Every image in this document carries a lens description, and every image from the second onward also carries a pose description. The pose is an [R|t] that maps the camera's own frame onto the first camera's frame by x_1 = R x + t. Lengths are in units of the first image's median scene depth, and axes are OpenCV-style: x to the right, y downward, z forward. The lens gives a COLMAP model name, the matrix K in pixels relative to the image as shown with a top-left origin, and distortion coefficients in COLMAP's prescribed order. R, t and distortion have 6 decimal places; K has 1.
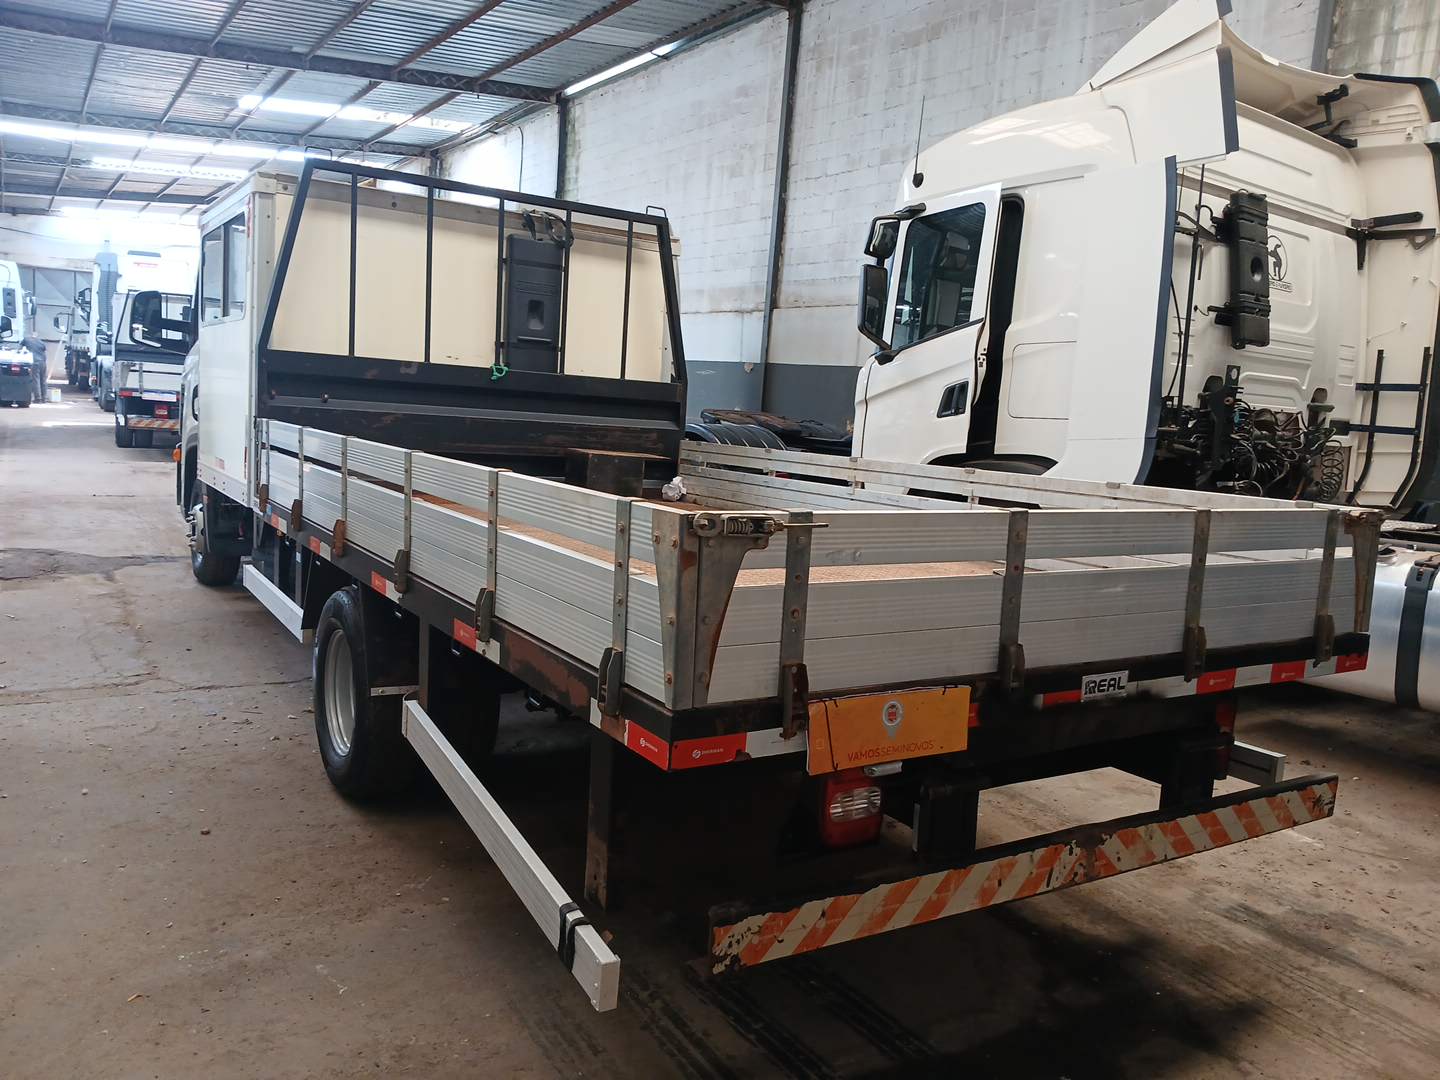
lens RADIAL K [[1108.4, 0, 716.1], [0, 1108.4, 541.0], [0, 0, 1]] dist [0.018899, -0.072041]
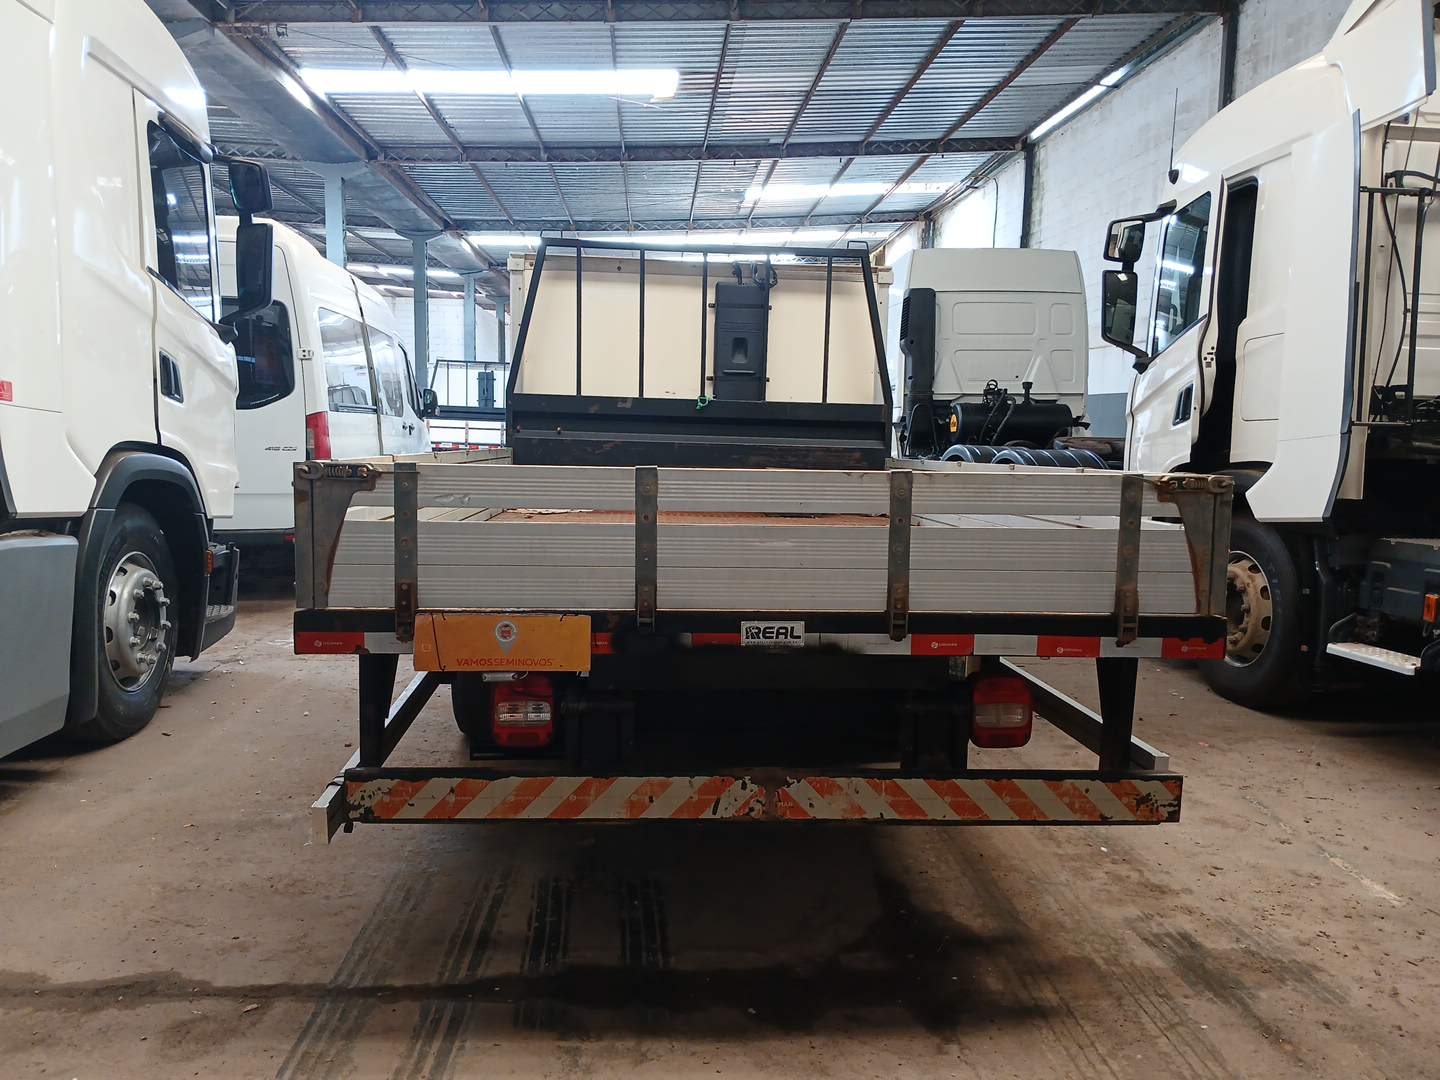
lens RADIAL K [[1103.3, 0, 716.9], [0, 1103.3, 537.1], [0, 0, 1]] dist [0.055804, -0.138174]
pose [[0.876803, -0.000478, -0.480850, 0.358843], [-0.025188, 0.998581, -0.046922, 0.039136], [0.480190, 0.053253, 0.875547, 0.016008]]
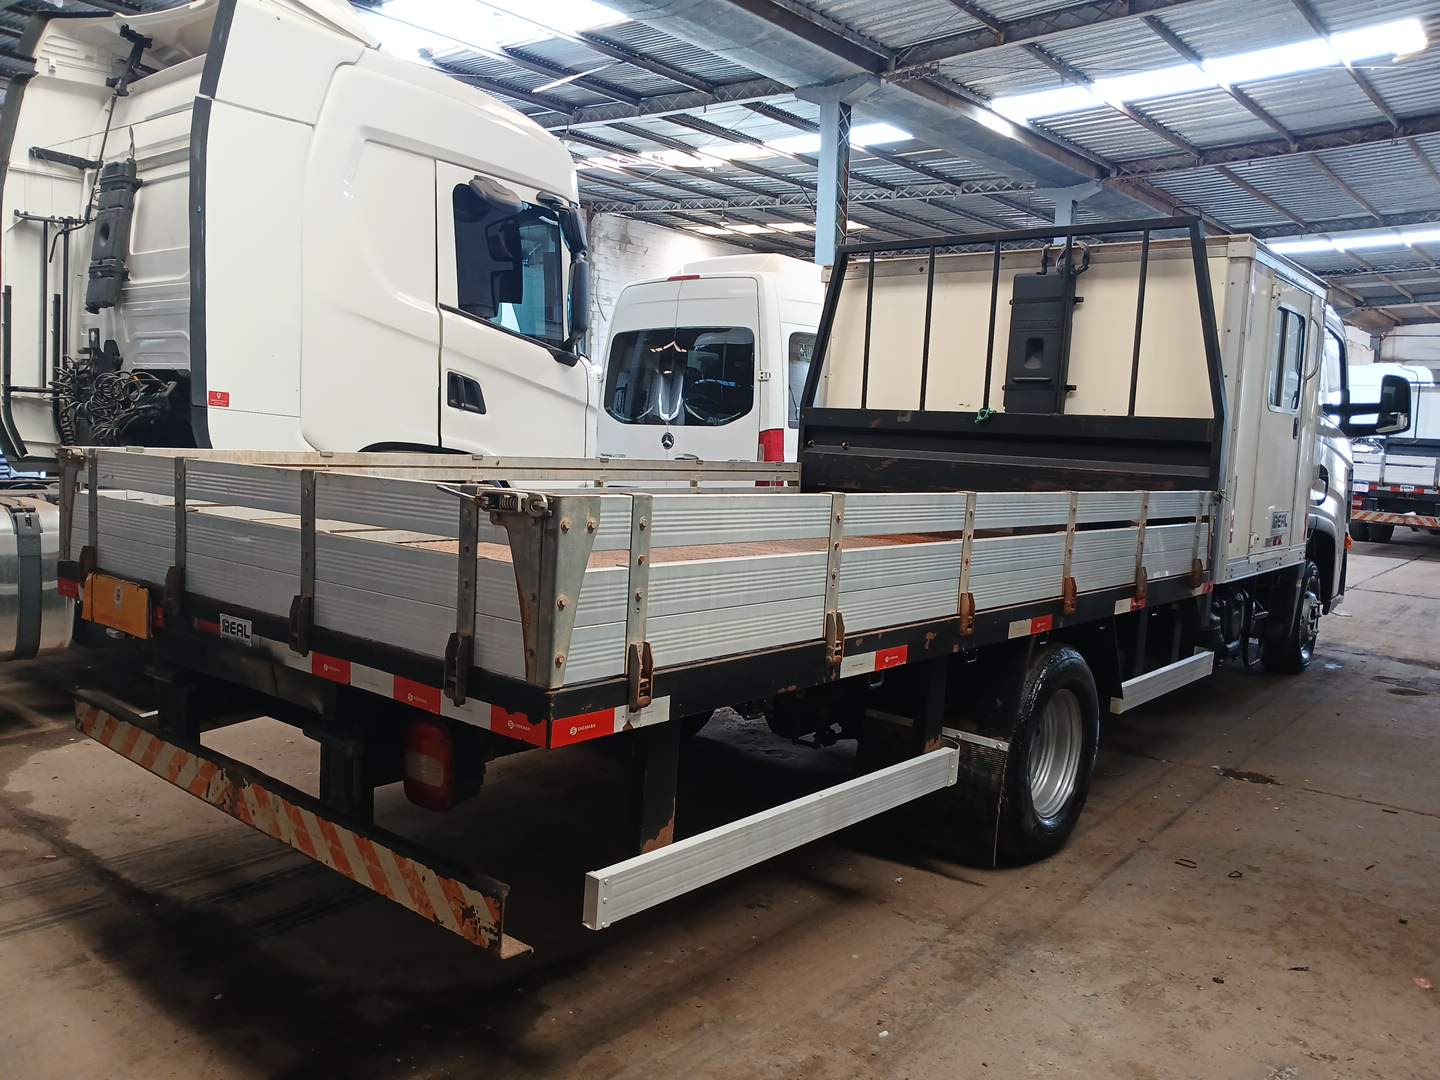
lens RADIAL K [[1108.4, 0, 716.1], [0, 1108.4, 541.0], [0, 0, 1]] dist [0.018899, -0.072041]
pose [[0.310072, 0.043325, -0.949725, 0.659388], [-0.142587, 0.989781, -0.001400, -0.007680], [0.939960, 0.135853, 0.313081, 0.477860]]
